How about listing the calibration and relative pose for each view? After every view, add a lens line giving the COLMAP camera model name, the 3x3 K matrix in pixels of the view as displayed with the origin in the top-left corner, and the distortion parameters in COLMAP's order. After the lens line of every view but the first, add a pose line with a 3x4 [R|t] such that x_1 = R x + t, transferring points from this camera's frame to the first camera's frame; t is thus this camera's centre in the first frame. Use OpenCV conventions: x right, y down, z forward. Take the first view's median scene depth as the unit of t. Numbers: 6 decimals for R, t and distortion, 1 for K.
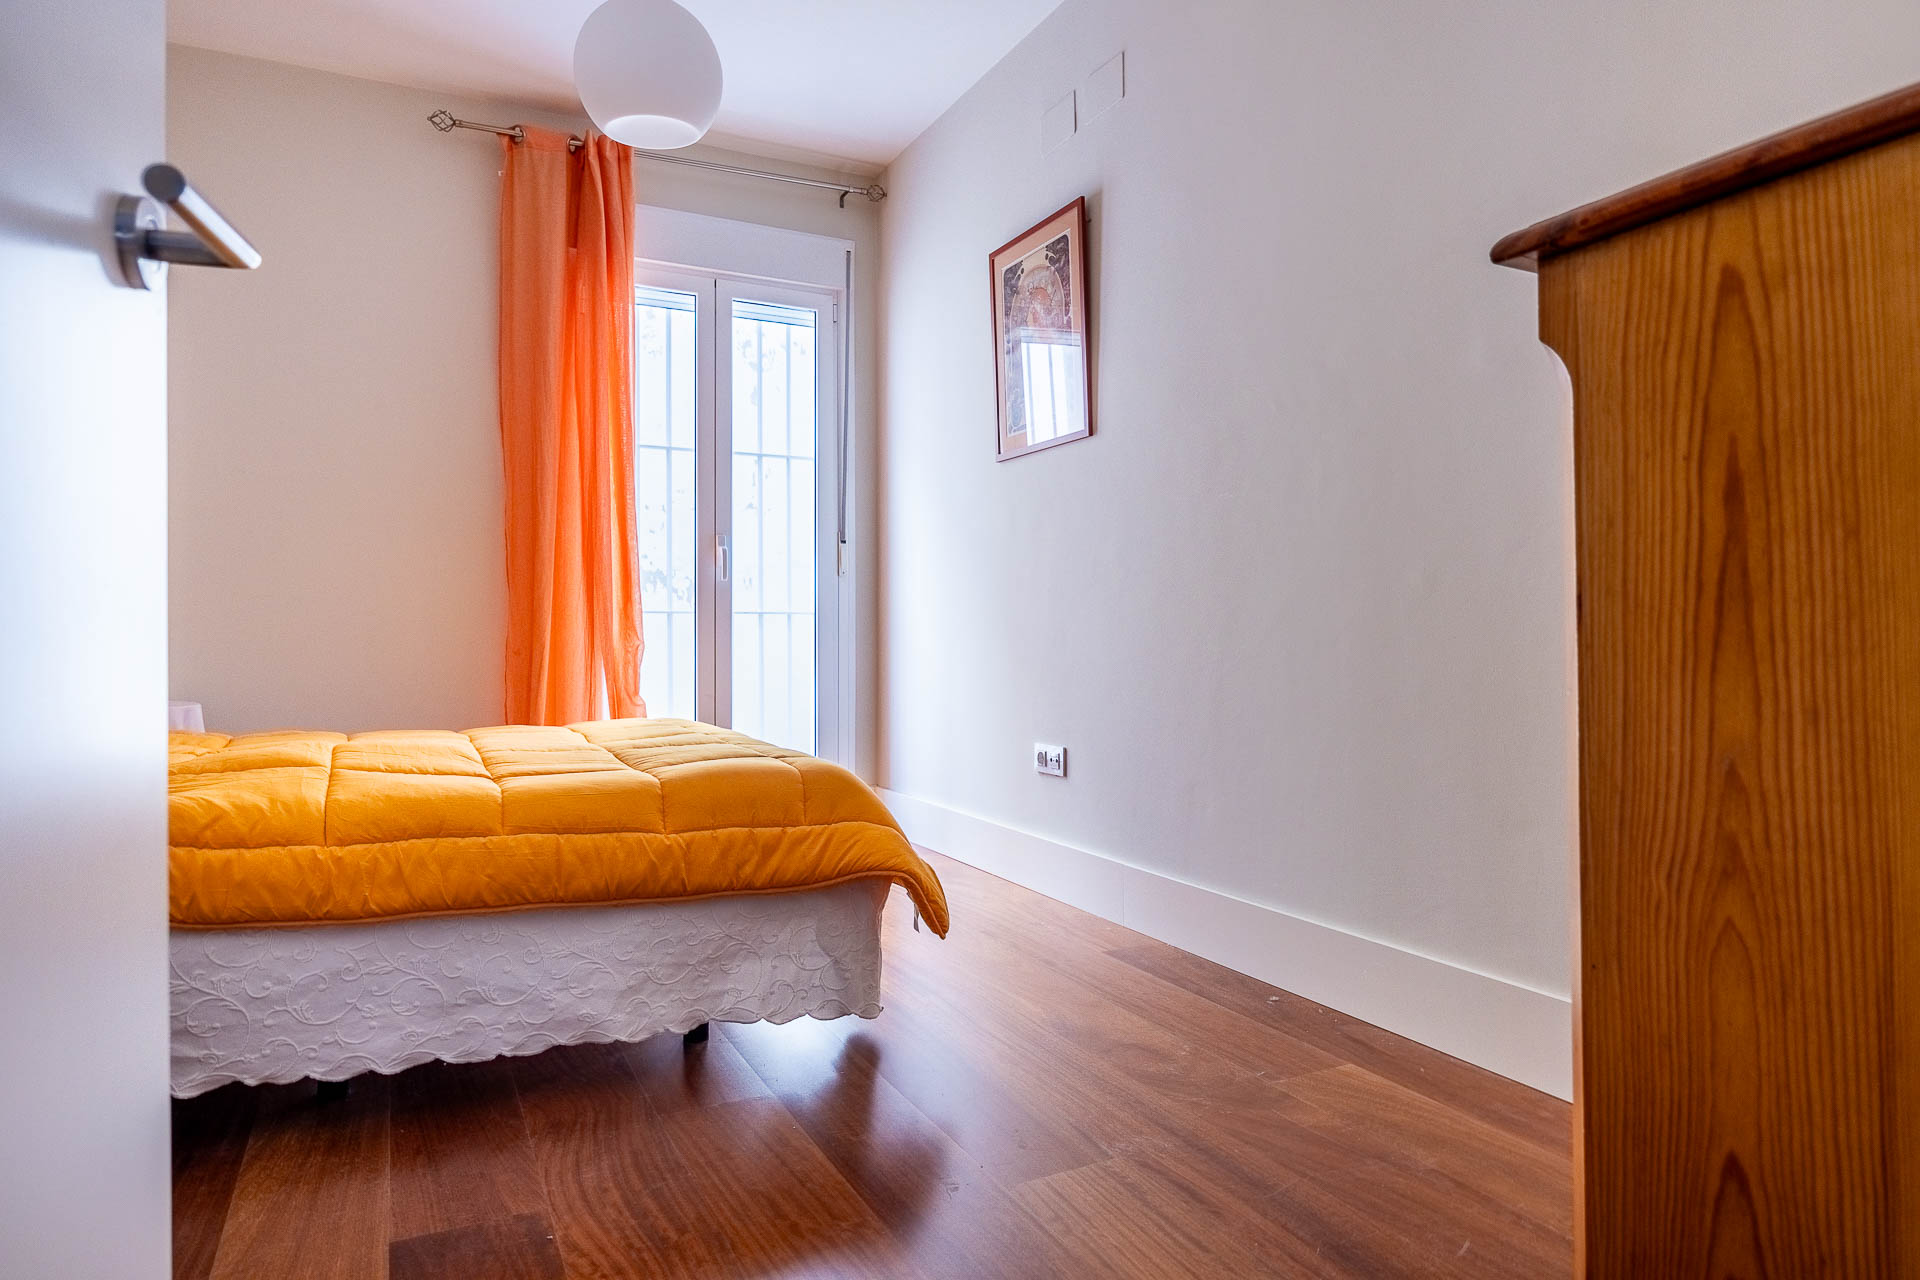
lens RADIAL K [[1109.8, 0, 960.0], [0, 1109.8, 640.0], [0, 0, 1]] dist [-0.000810, -0.000048]
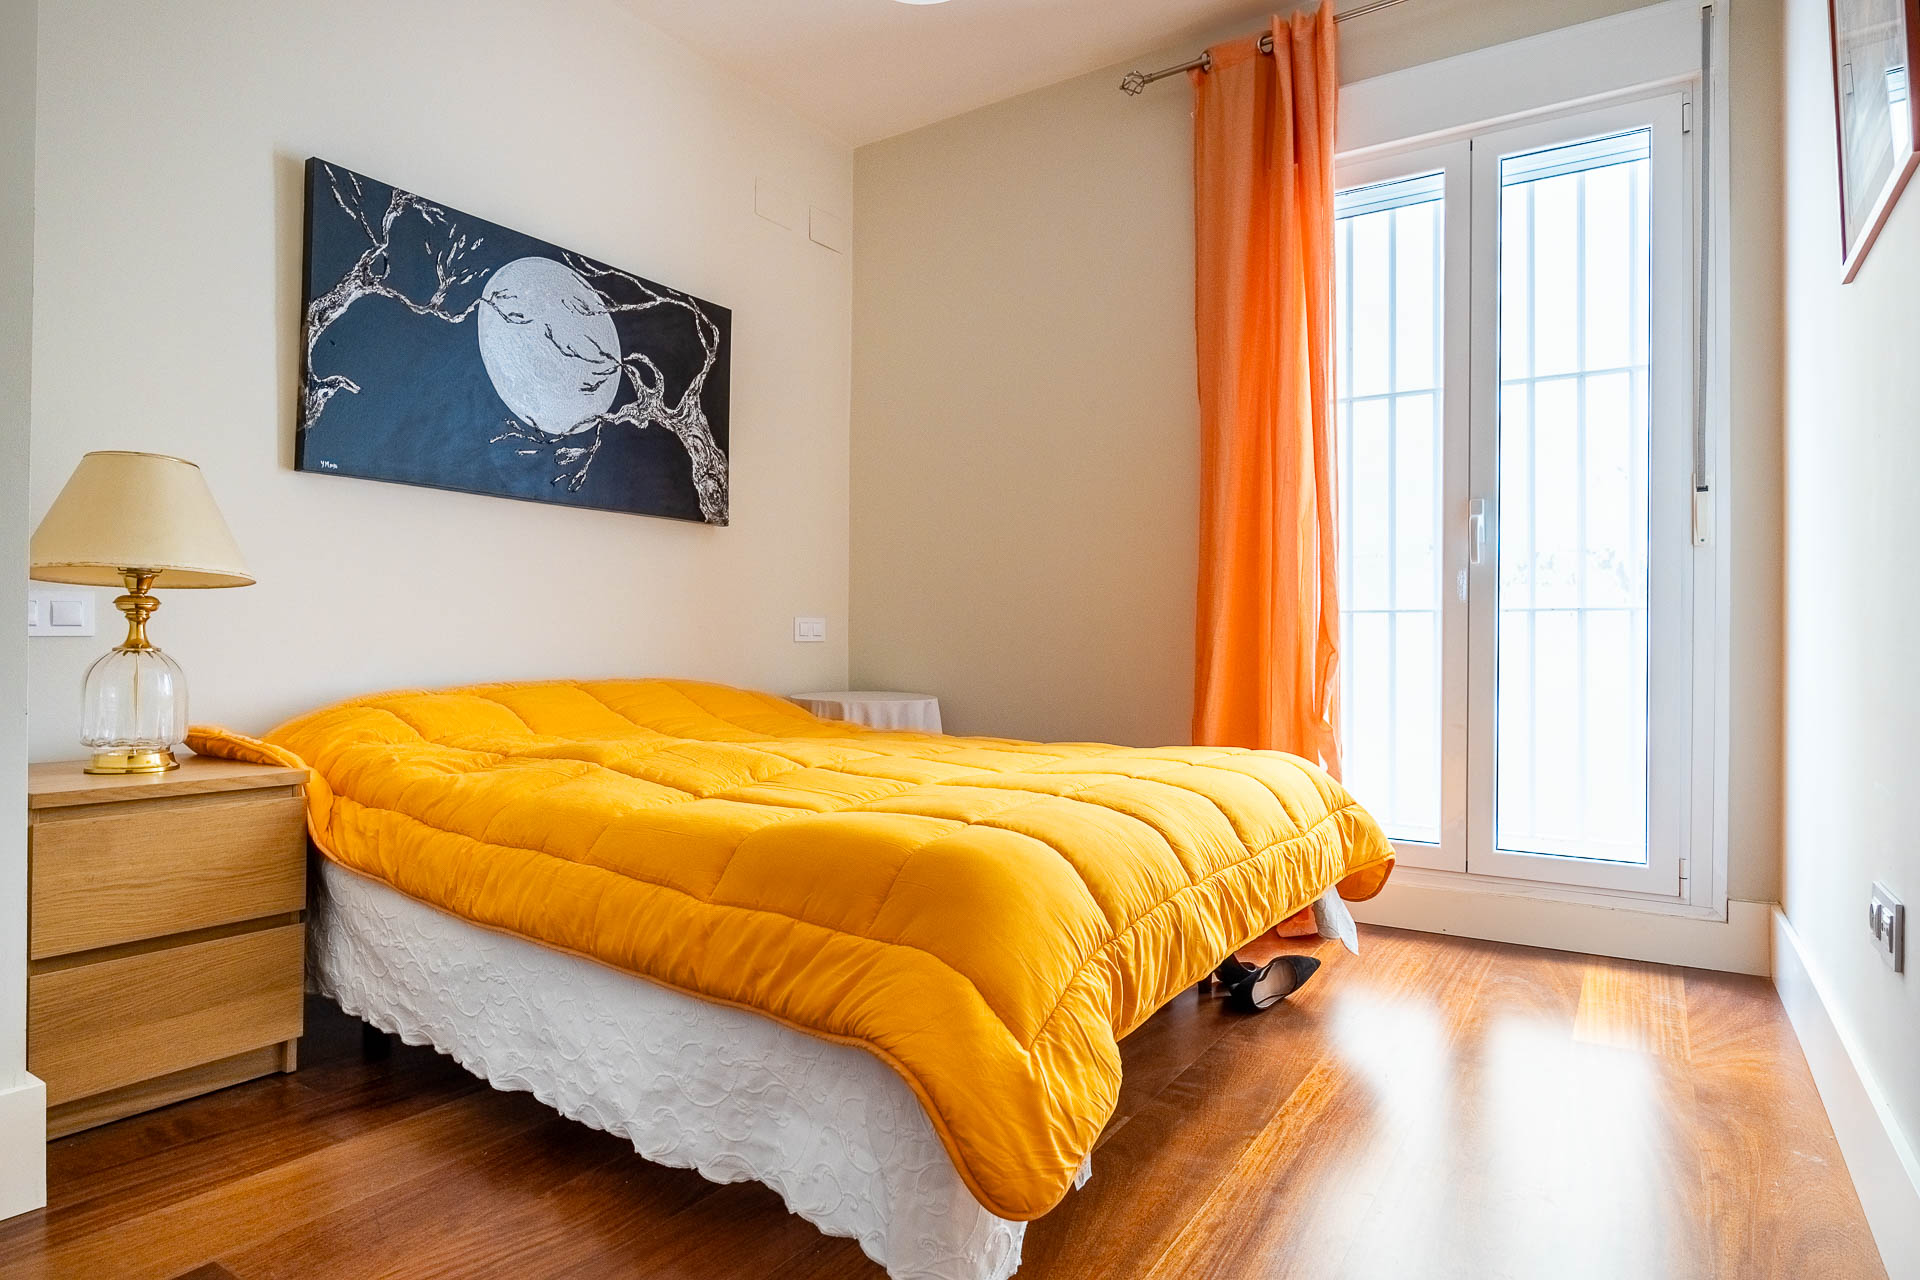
lens RADIAL K [[1085.3, 0, 960.0], [0, 1085.3, 640.0], [0, 0, 1]] dist [-0.004625, -0.001218]
pose [[0.503500, 0.005802, -0.863976, 0.443668], [-0.013061, 0.999914, -0.000897, -0.002239], [0.863896, 0.011736, 0.503533, 0.776201]]
